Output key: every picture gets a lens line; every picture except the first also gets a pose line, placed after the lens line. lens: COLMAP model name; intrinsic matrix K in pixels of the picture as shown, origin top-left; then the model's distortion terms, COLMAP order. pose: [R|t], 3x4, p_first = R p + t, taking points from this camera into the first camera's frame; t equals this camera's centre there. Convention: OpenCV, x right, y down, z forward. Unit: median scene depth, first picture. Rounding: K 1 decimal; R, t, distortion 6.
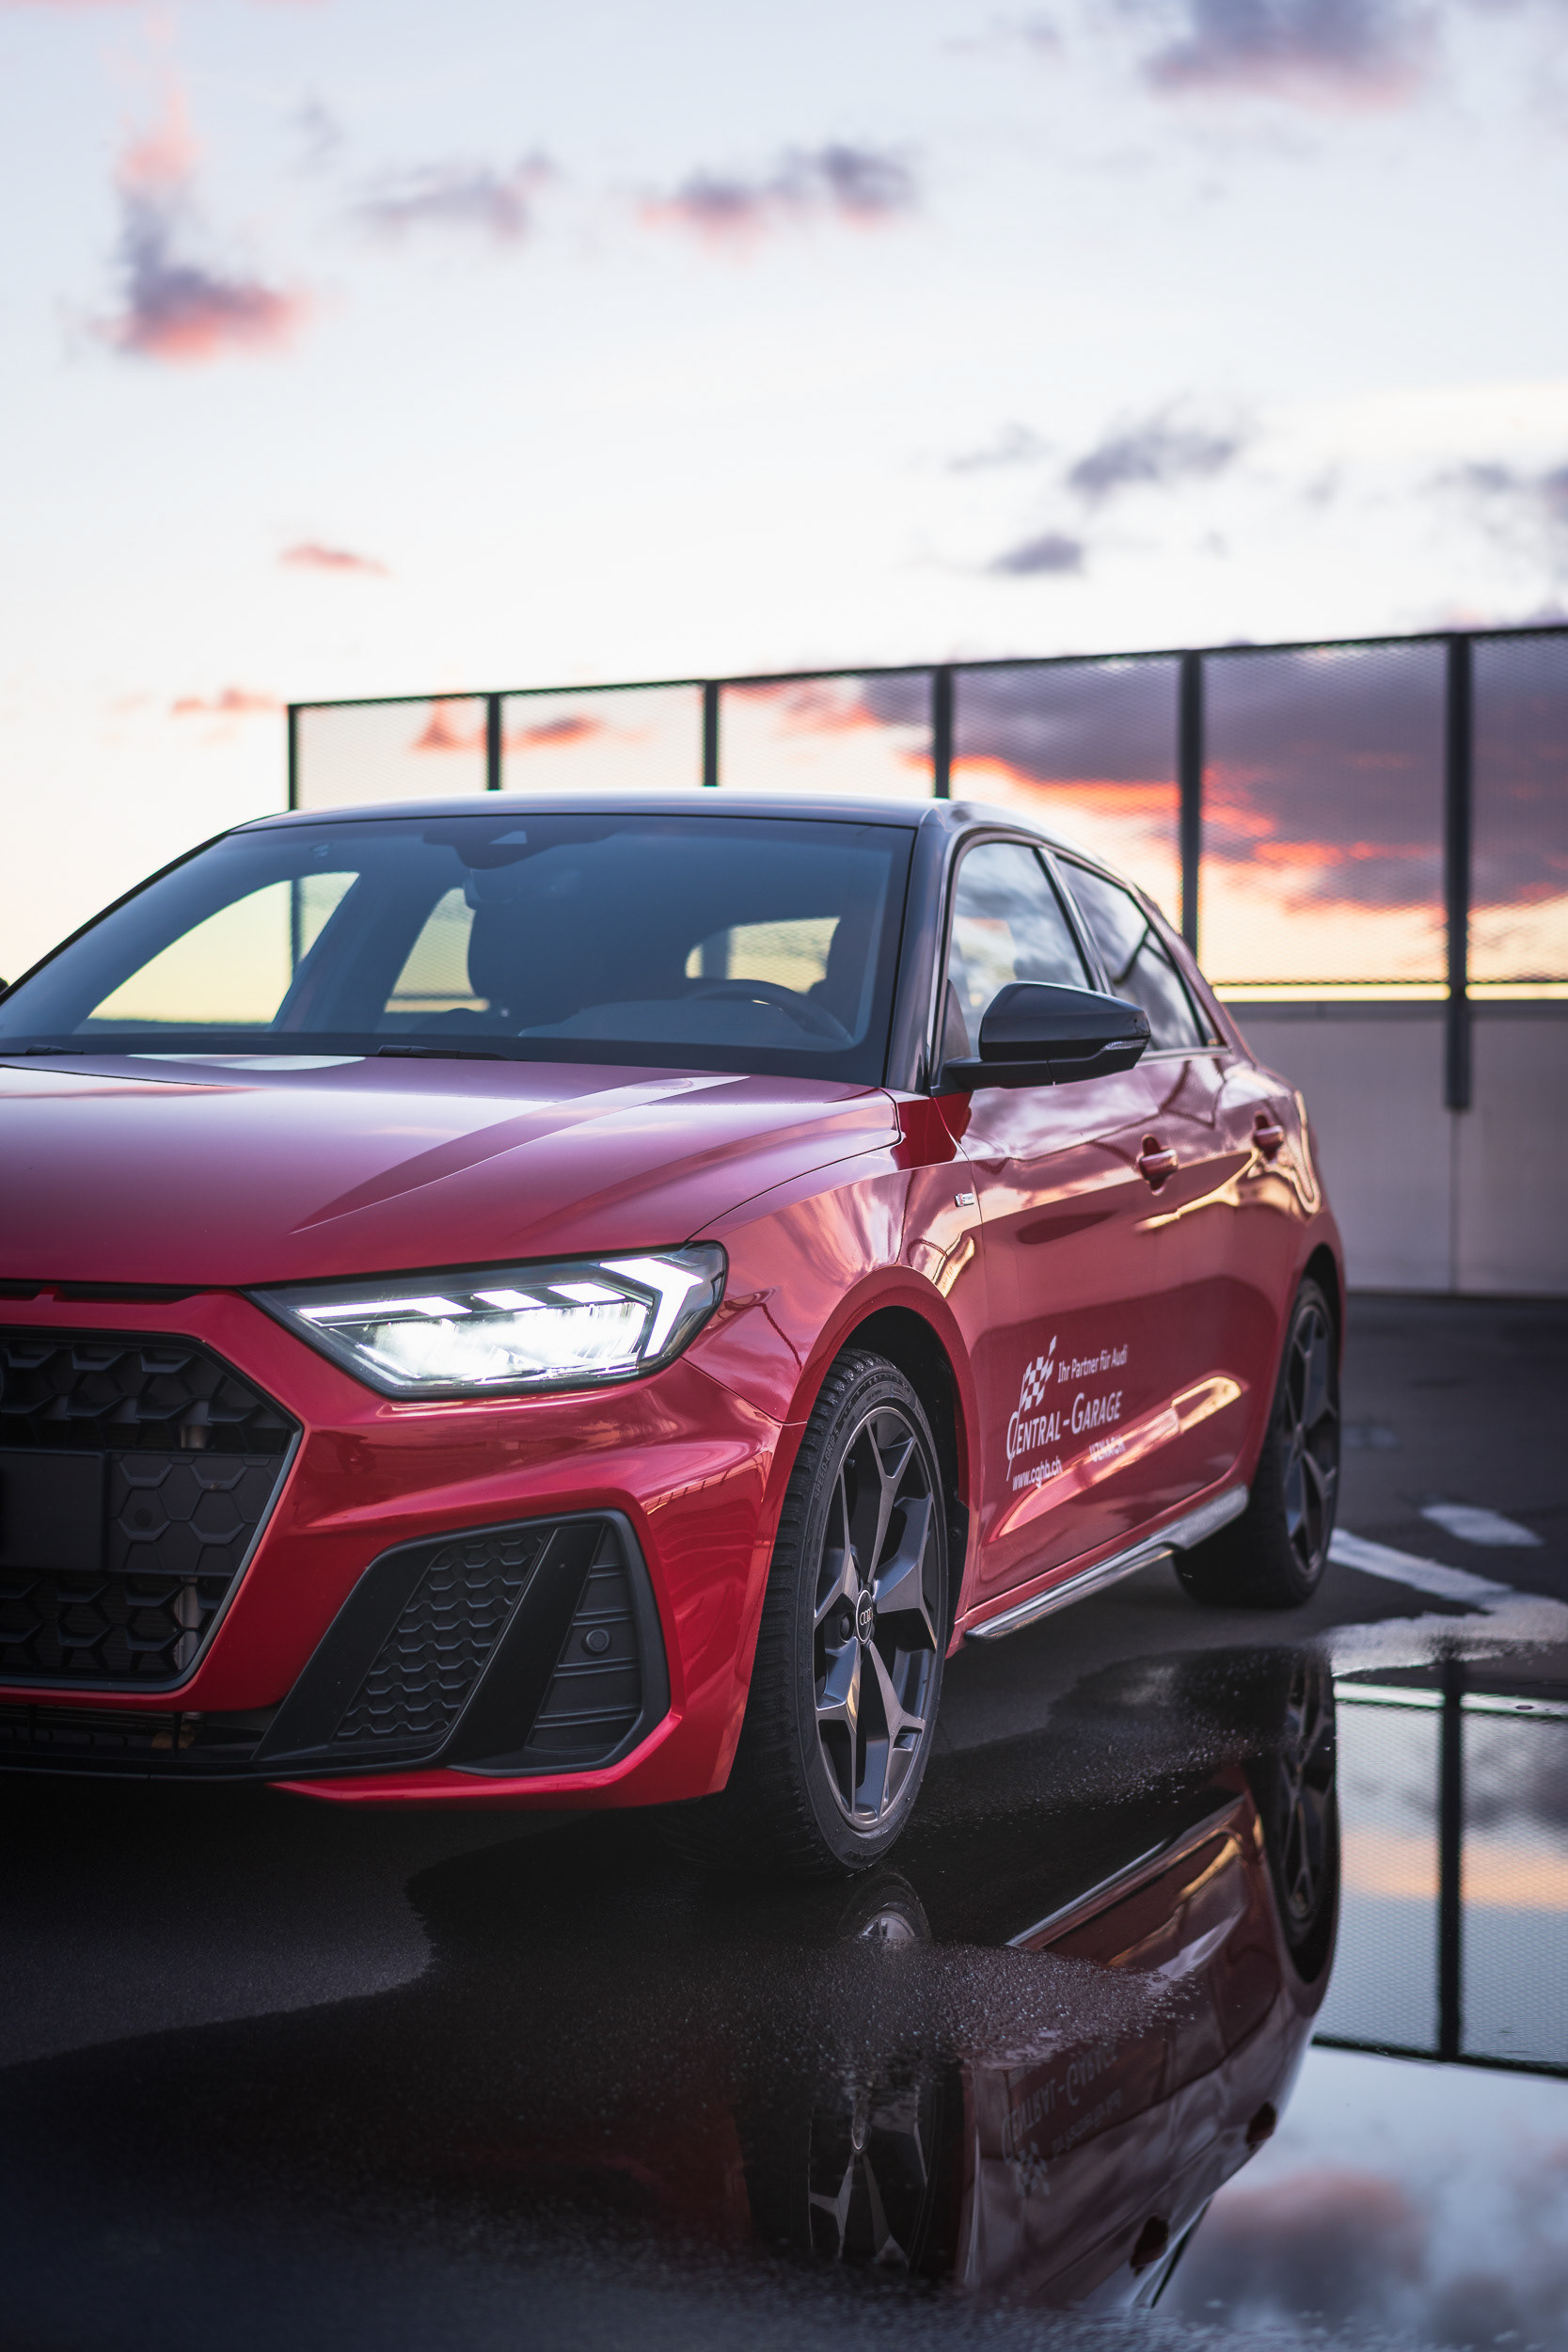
lens RADIAL K [[4056.3, 0, 784.0], [0, 4056.3, 1176.0], [0, 0, 1]] dist [0.056259, 0.014413]
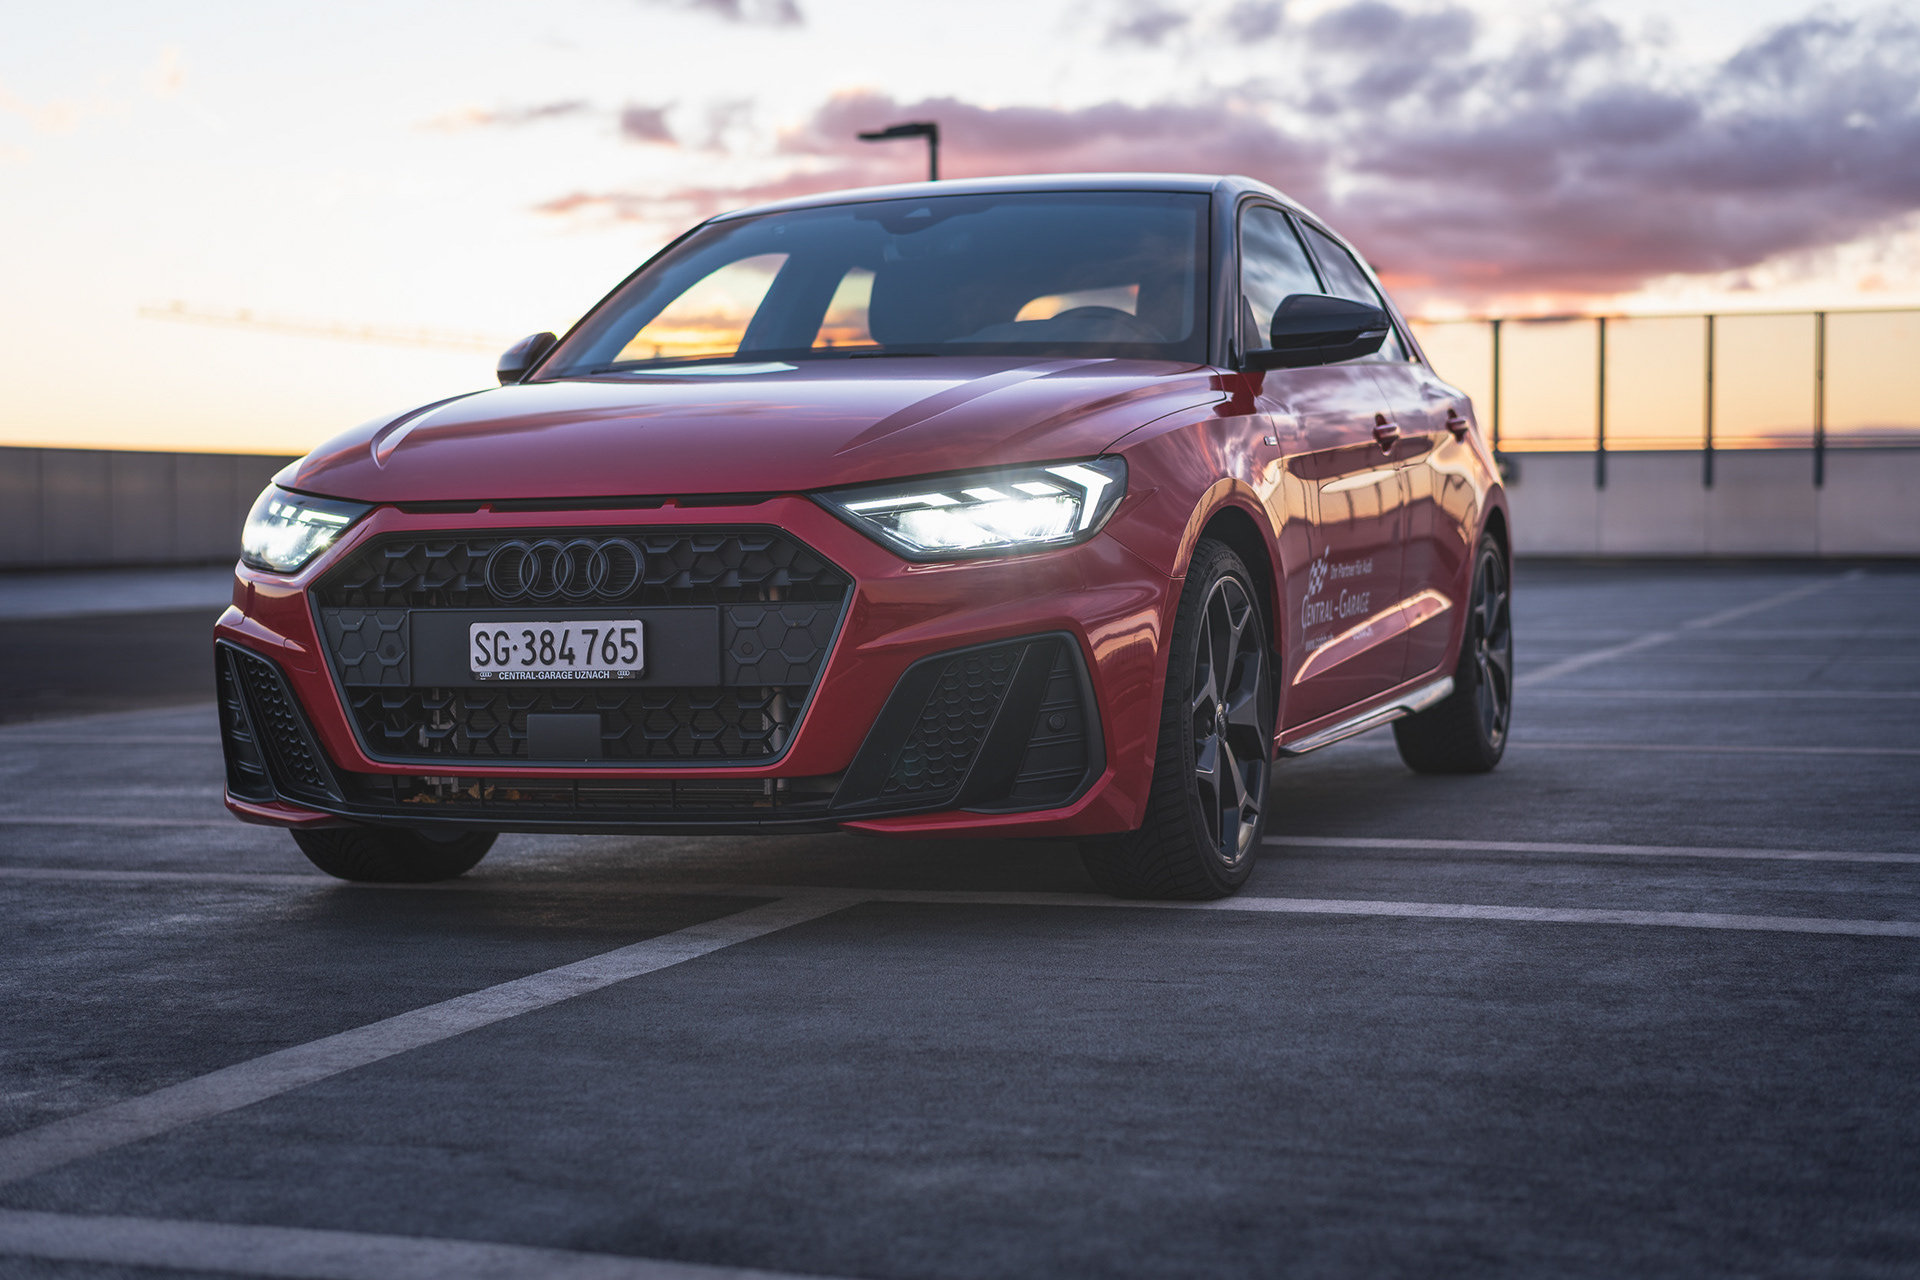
lens RADIAL K [[3311.6, 0, 960.0], [0, 3311.6, 640.0], [0, 0, 1]] dist [0.056259, 0.014413]
pose [[0.999244, -0.038505, -0.005379, -0.072180], [0.038584, 0.999136, 0.015477, 0.063817], [0.004778, -0.015672, 0.999866, -0.197063]]
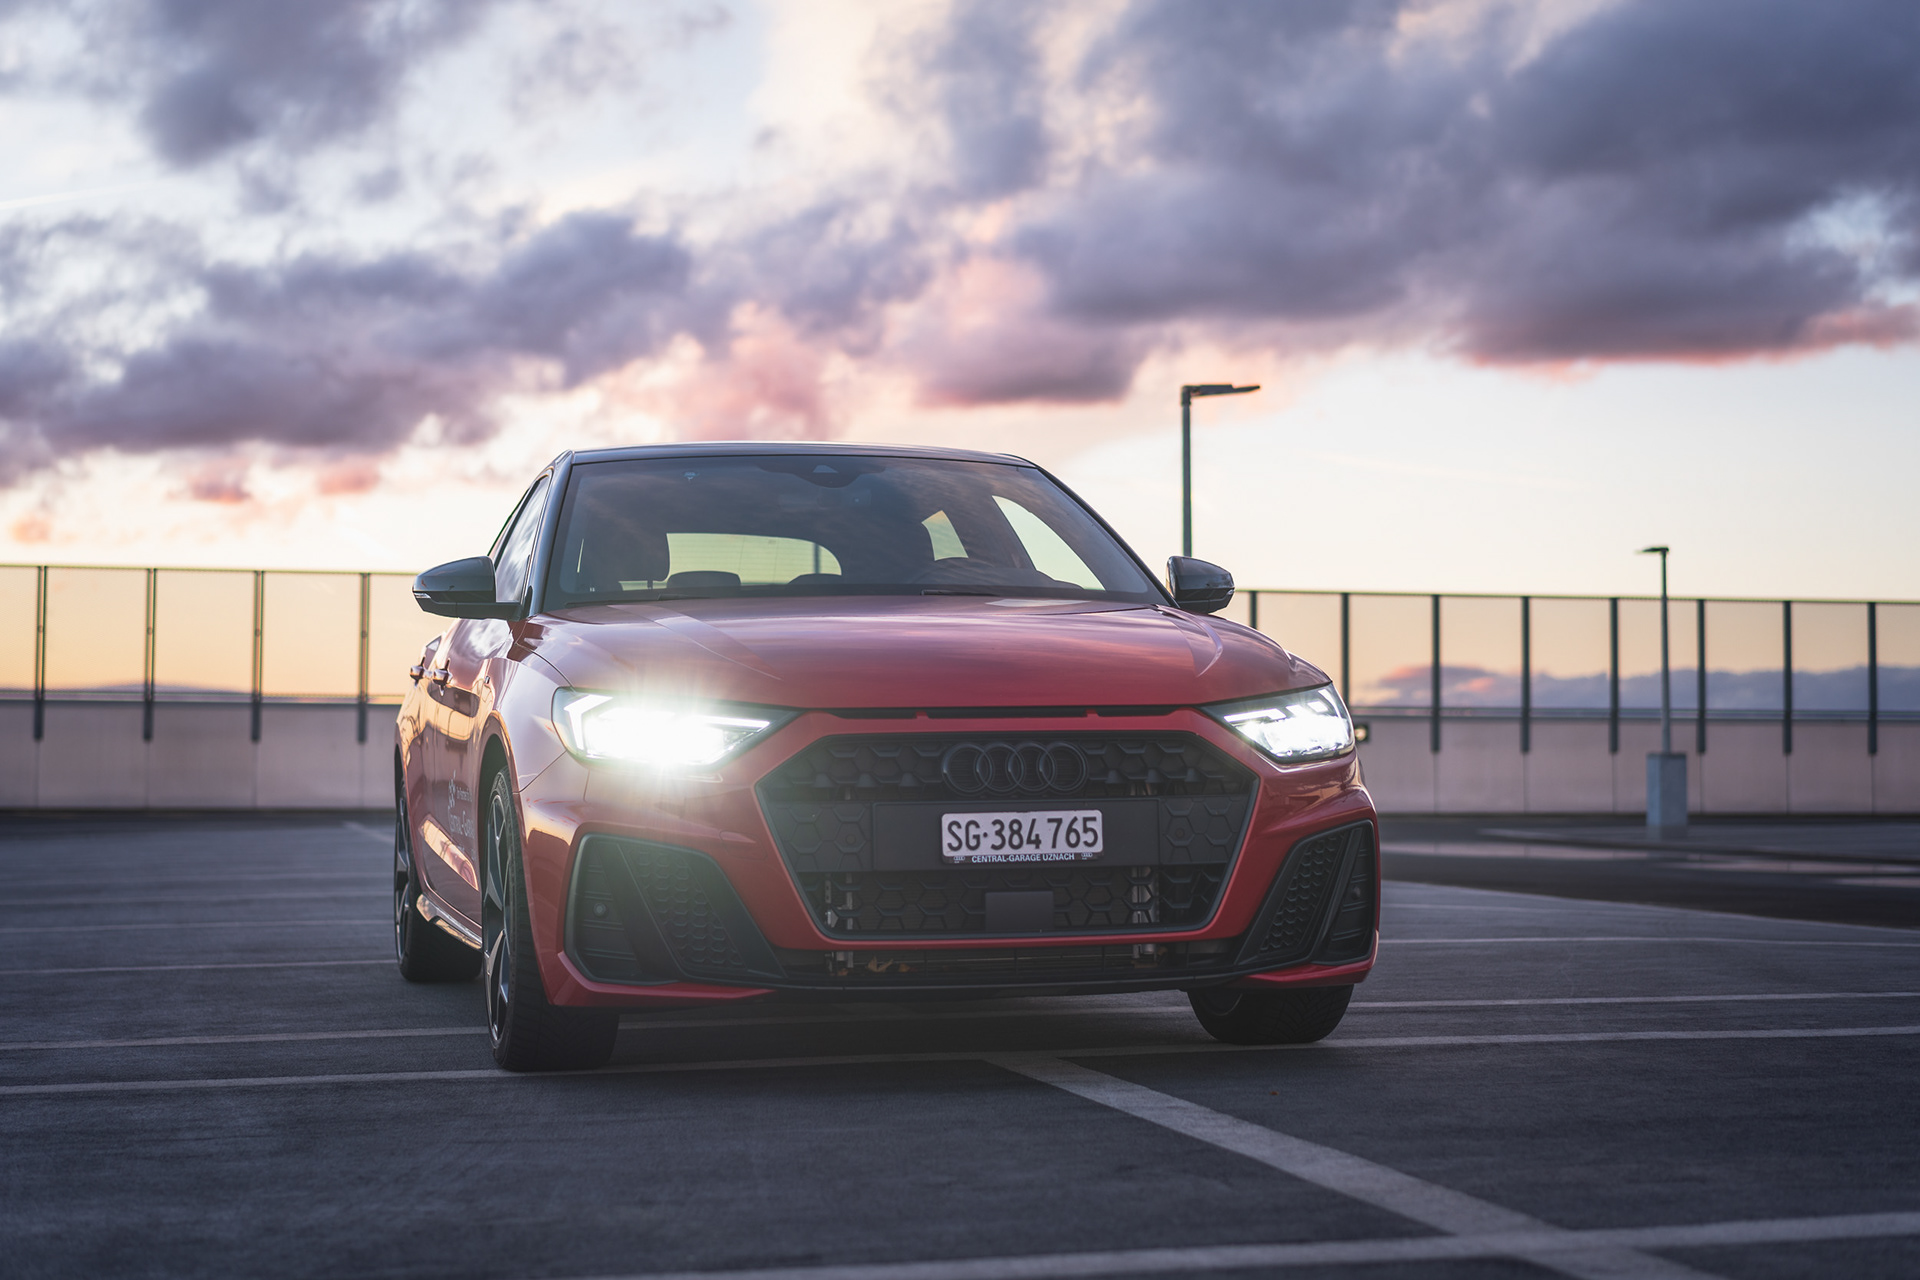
lens RADIAL K [[3360.7, 0, 881.0], [0, 3360.7, 636.8], [0, 0, 1]] dist [0.173392, -1.768877]
pose [[0.815330, -0.009288, 0.578922, -1.094802], [0.038905, 0.998490, -0.038773, 0.048898], [-0.577688, 0.054136, 0.814461, -0.130957]]
